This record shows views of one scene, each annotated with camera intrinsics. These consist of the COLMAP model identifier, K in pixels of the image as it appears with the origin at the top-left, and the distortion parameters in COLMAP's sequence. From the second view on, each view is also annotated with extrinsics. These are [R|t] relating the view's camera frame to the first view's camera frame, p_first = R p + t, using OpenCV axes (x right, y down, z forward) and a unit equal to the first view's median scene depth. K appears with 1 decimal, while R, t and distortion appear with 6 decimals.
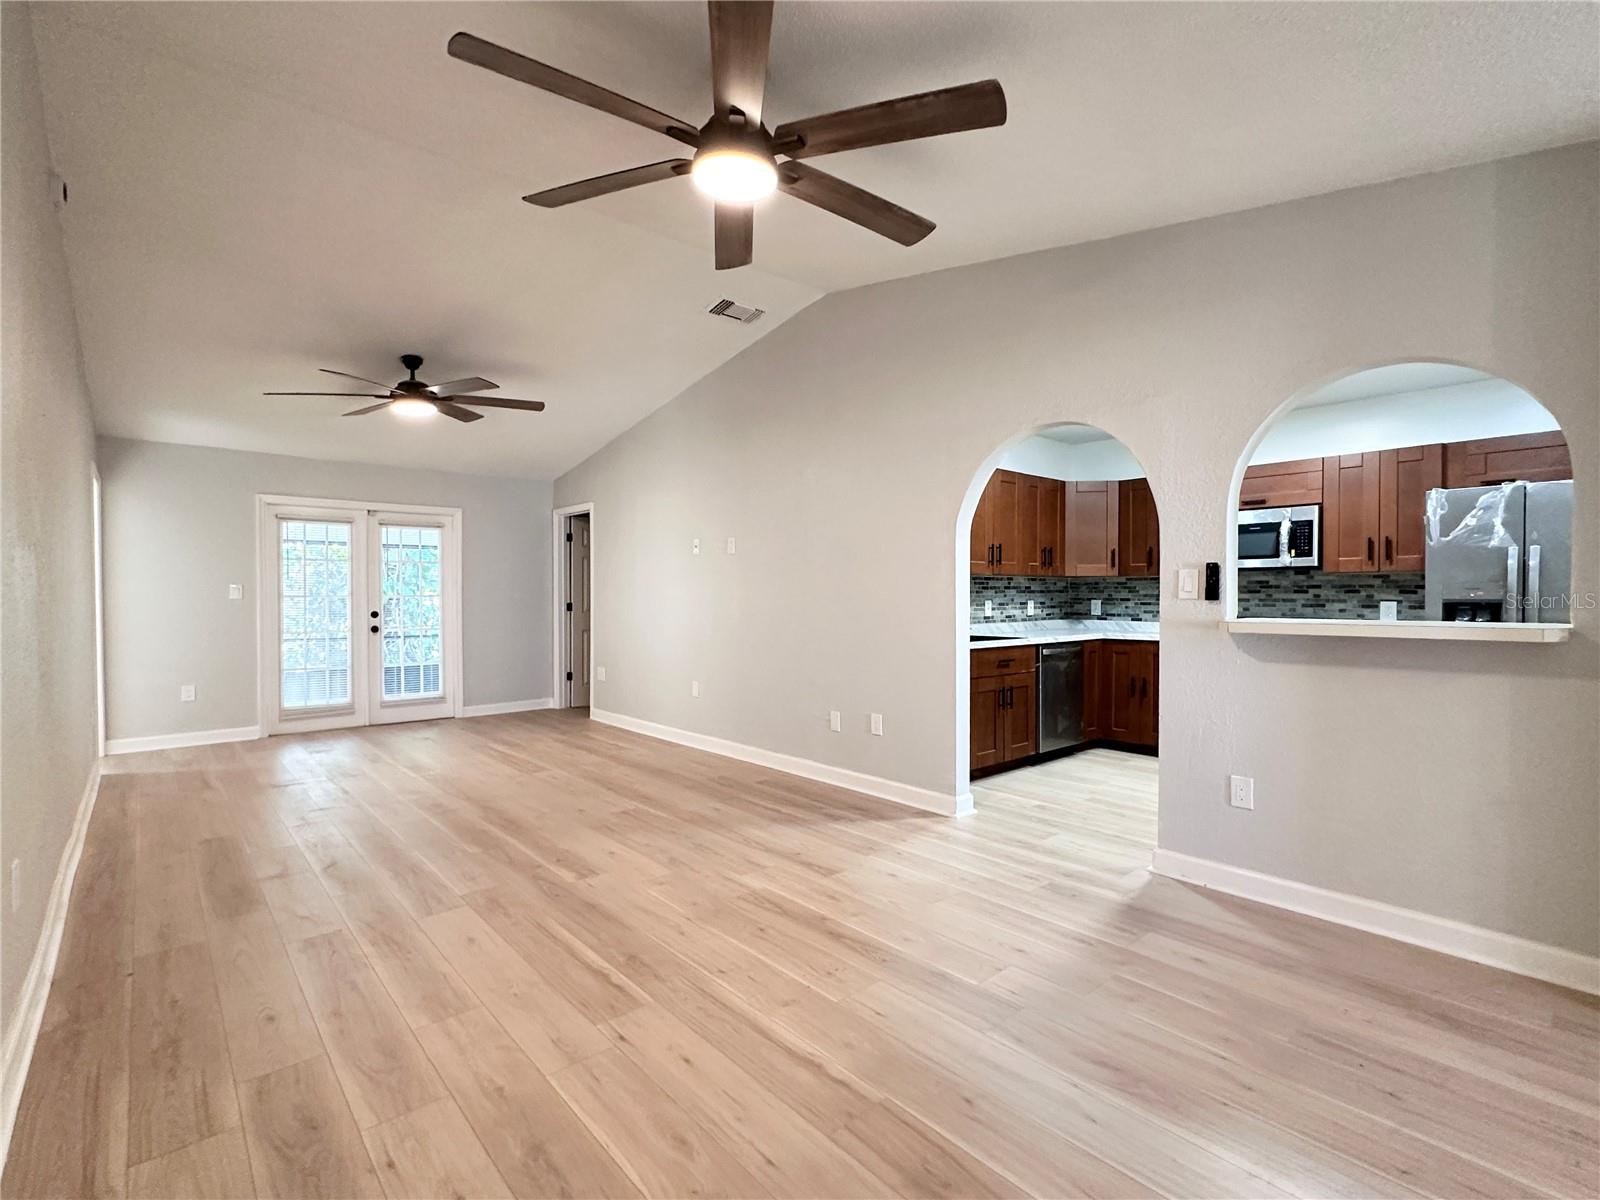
lens RADIAL K [[751.5, 0, 795.8], [0, 751.5, 605.0], [0, 0, 1]] dist [-0.003441, 0.008222]
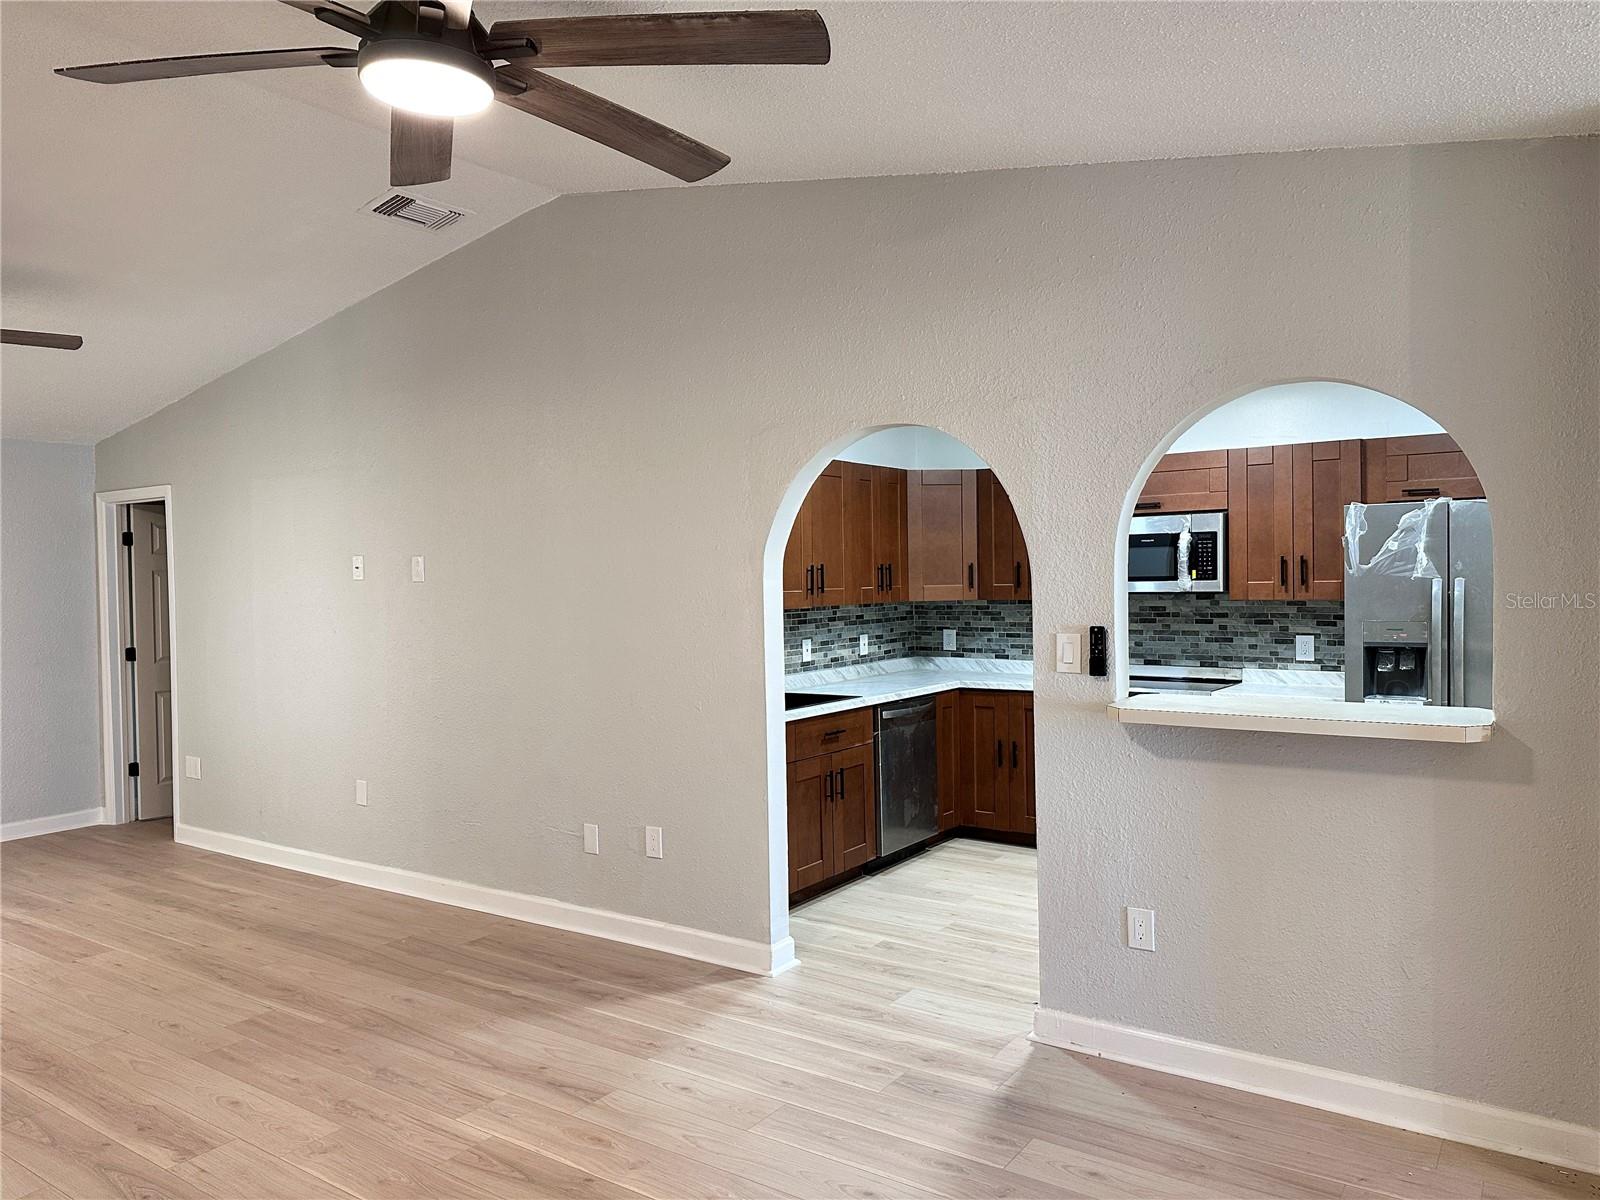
lens RADIAL K [[1122.5, 0, 784.4], [0, 1122.5, 604.4], [0, 0, 1]] dist [0.082147, -0.092304]
pose [[0.971650, -0.022857, 0.235317, -0.012384], [0.020368, 0.999708, 0.013003, -0.066717], [-0.235545, -0.007841, 0.971832, -0.017973]]
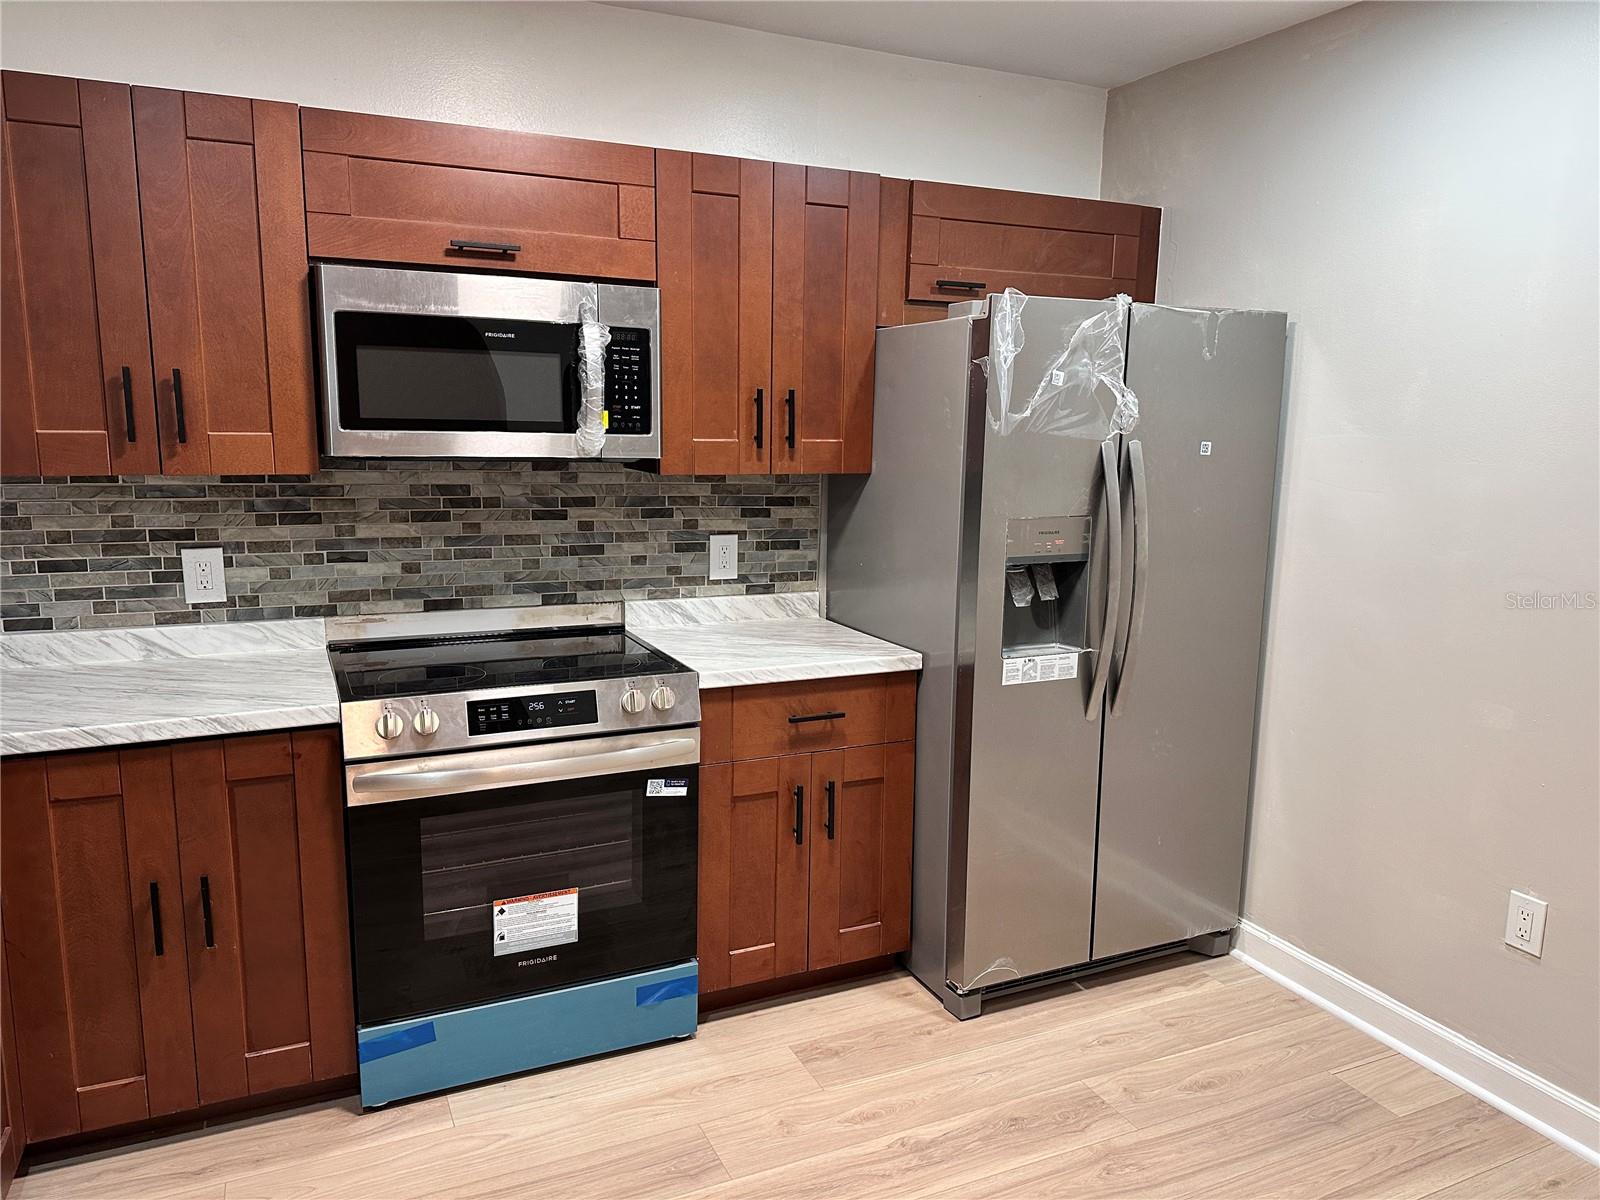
lens RADIAL K [[1122.5, 0, 798.3], [0, 1122.5, 607.7], [0, 0, 1]] dist [0.082147, -0.092304]
pose [[0.280927, -0.159155, 0.946440, 0.186022], [-0.003767, 0.985963, 0.166920, -0.076141], [-0.959722, -0.050458, 0.276385, 0.819620]]
